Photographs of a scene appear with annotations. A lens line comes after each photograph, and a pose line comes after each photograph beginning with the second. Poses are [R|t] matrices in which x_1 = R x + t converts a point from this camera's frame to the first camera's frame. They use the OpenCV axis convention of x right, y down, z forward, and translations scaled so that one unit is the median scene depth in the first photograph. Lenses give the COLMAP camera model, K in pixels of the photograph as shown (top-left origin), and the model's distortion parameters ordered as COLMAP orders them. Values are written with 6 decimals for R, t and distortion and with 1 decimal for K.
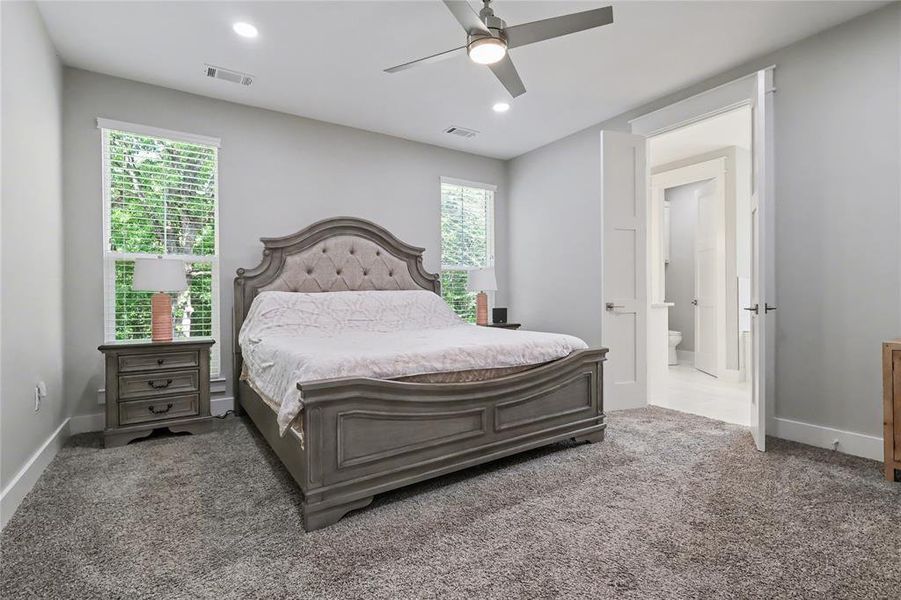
lens RADIAL K [[423.9, 0, 448.4], [0, 423.9, 298.2], [0, 0, 1]] dist [-0.000731, 0.000100]
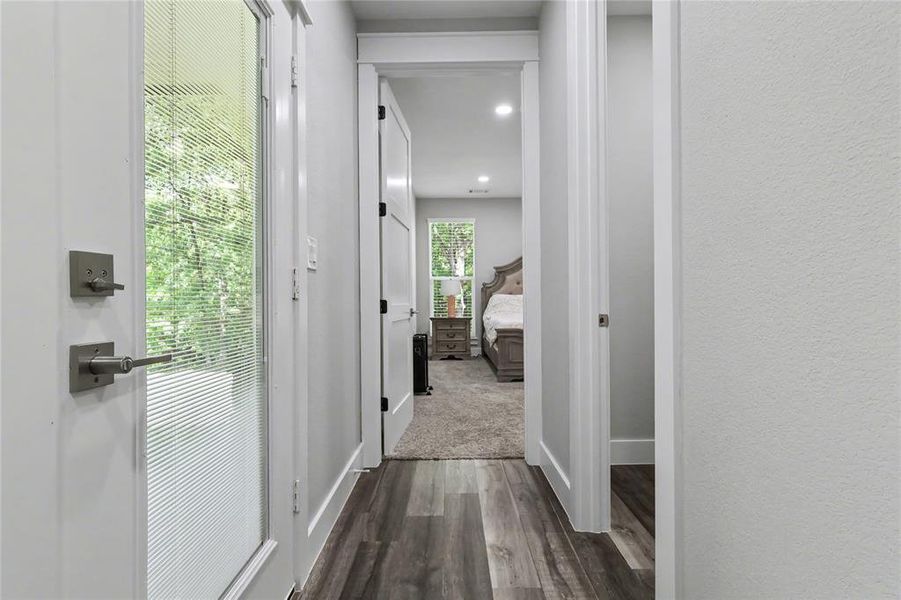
lens RADIAL K [[423.9, 0, 448.4], [0, 423.9, 298.2], [0, 0, 1]] dist [-0.000731, 0.000100]
pose [[0.834022, -0.001791, -0.551728, 0.497211], [0.000936, 0.999998, -0.001832, 0.005290], [0.551730, 0.001011, 0.834022, -0.800064]]
